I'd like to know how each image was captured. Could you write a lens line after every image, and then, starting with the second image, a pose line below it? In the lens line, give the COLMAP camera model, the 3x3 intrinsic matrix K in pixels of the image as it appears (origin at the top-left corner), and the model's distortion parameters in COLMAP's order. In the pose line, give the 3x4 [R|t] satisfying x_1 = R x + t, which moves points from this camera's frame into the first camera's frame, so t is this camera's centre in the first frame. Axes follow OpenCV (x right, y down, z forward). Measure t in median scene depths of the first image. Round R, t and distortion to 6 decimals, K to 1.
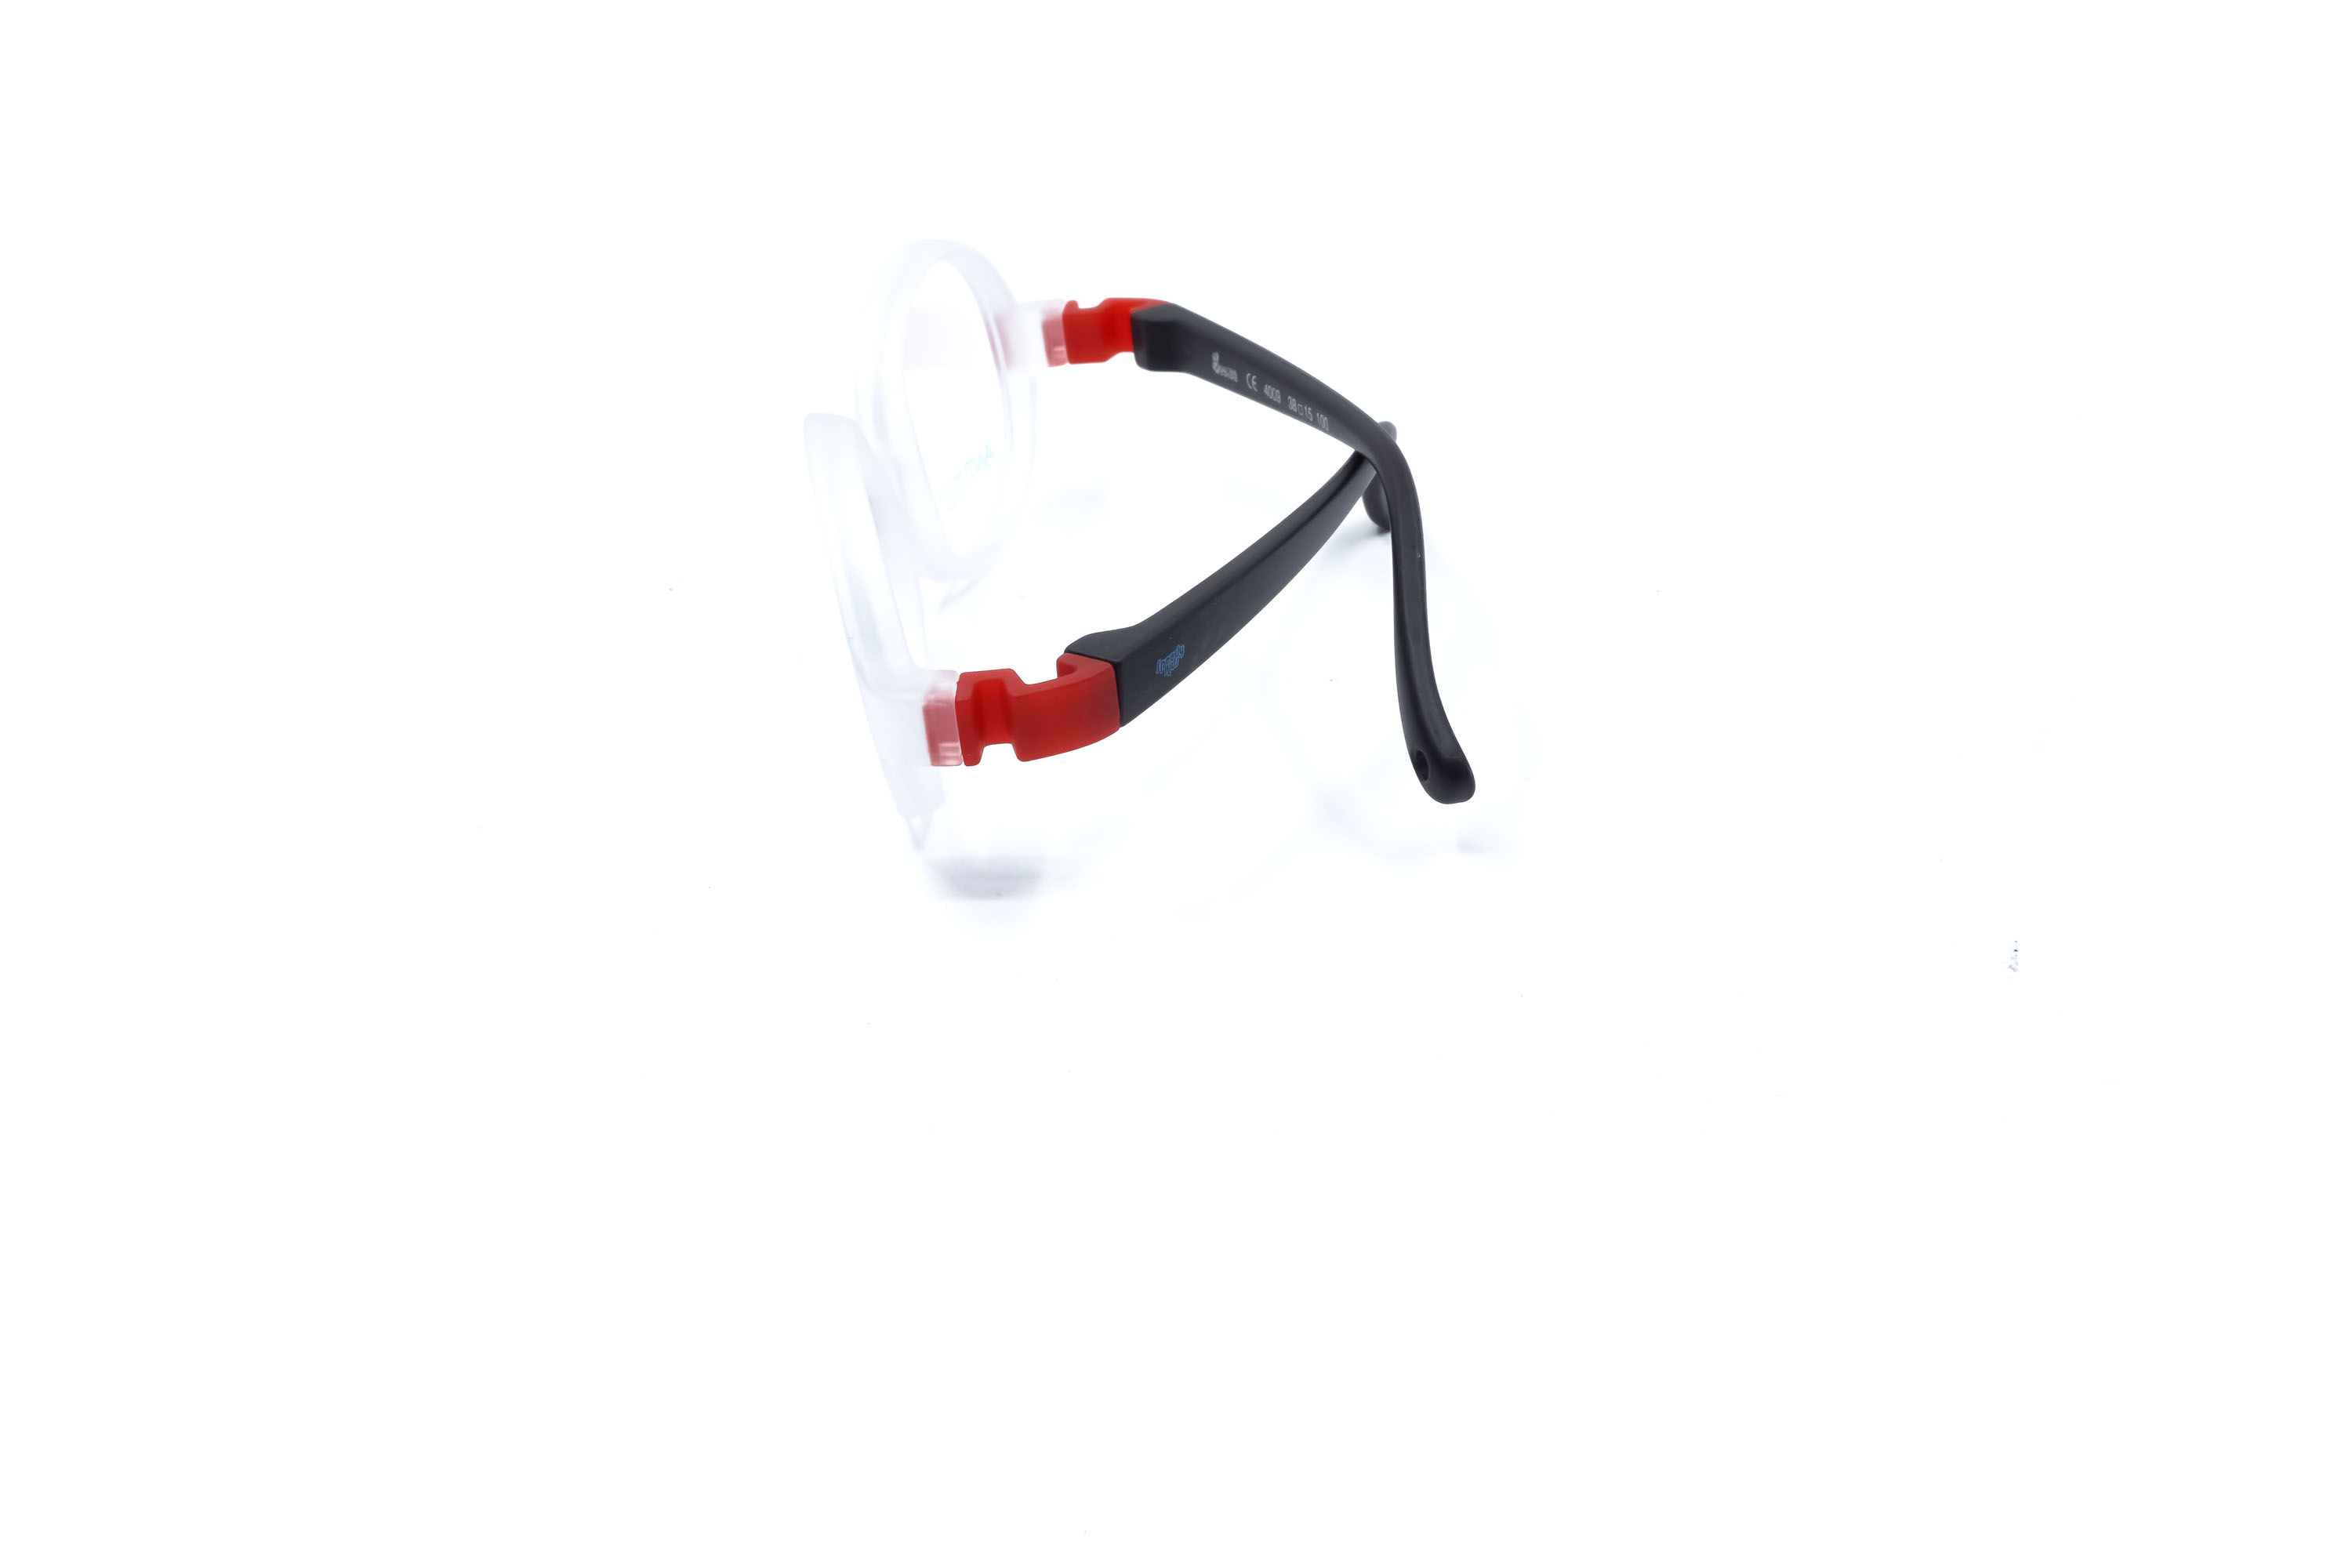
lens RADIAL K [[2404.4, 0, 1176.0], [0, 2404.4, 784.0], [0, 0, 1]] dist [-0.002122, -0.003692]
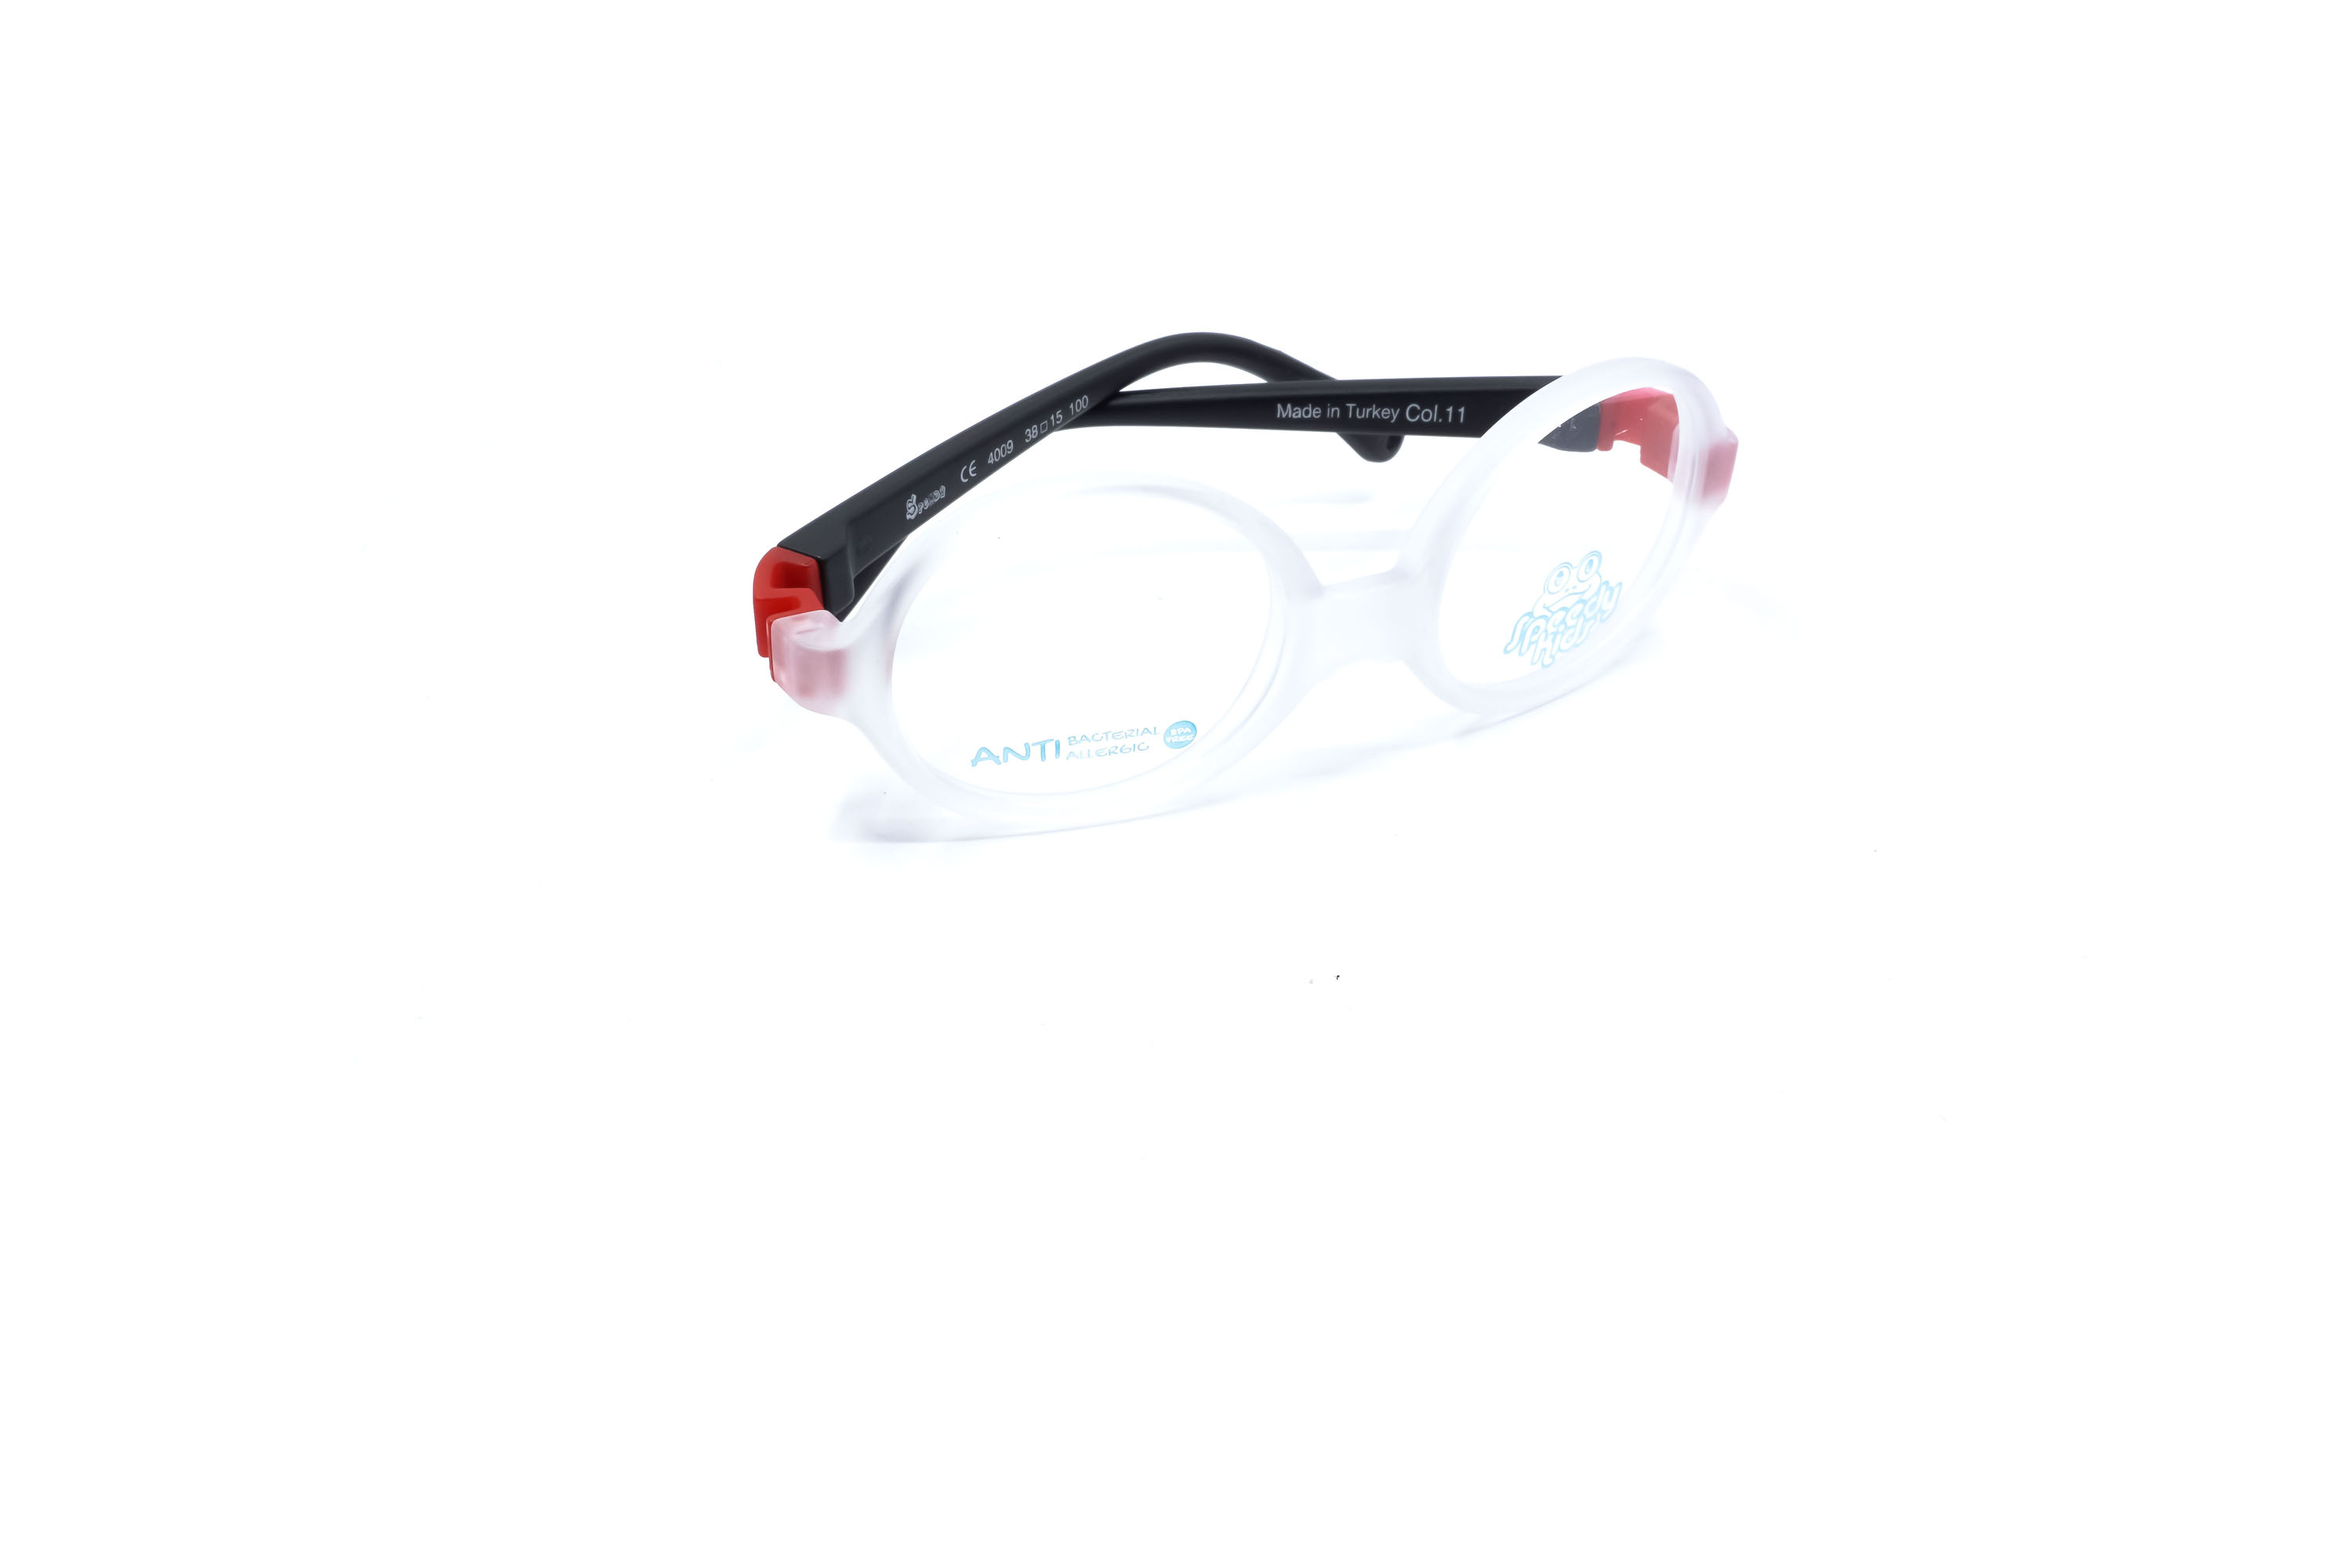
lens RADIAL K [[2404.4, 0, 1176.0], [0, 2404.4, 784.0], [0, 0, 1]] dist [-0.002122, -0.003692]
pose [[-0.499465, -0.405829, 0.765400, -0.761757], [0.449560, 0.633817, 0.629423, -0.636174], [-0.740561, 0.658467, -0.134125, 1.146008]]
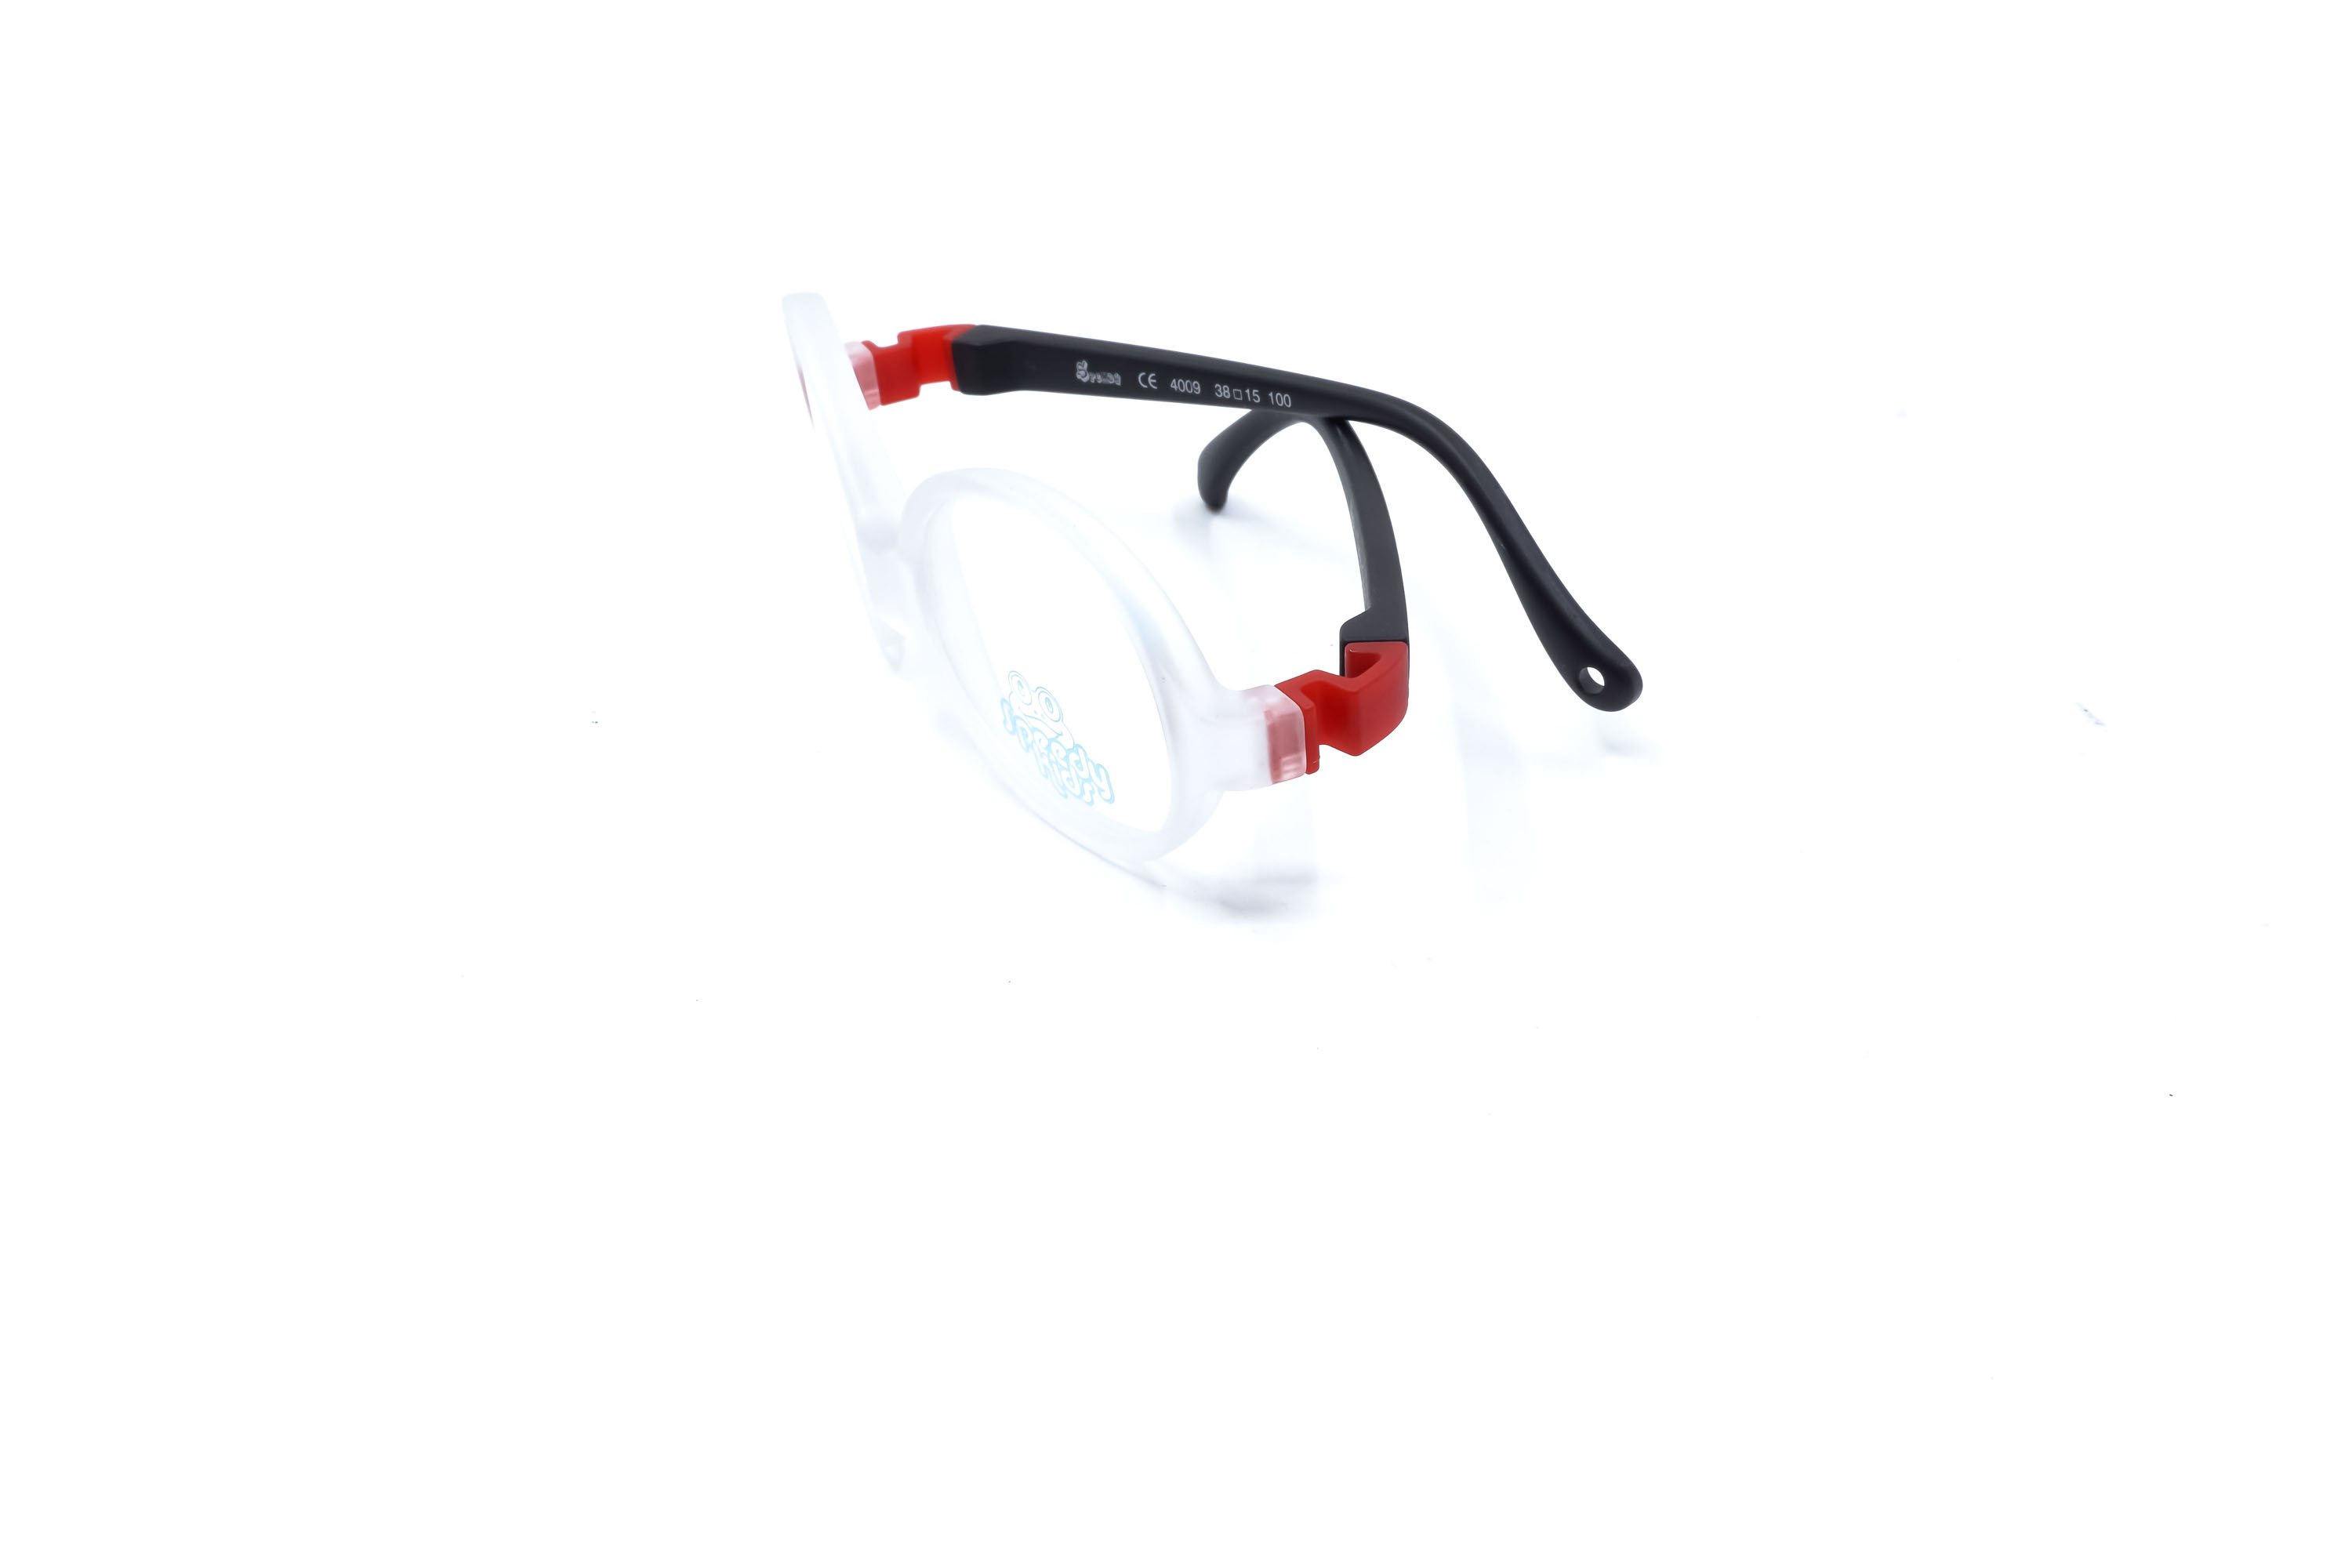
lens RADIAL K [[2404.4, 0, 1176.0], [0, 2404.4, 784.0], [0, 0, 1]] dist [-0.002122, -0.003692]
pose [[0.866899, -0.244878, 0.434191, -0.436406], [0.248459, 0.967376, 0.049517, -0.051245], [-0.432152, 0.064952, 0.899459, 0.103246]]
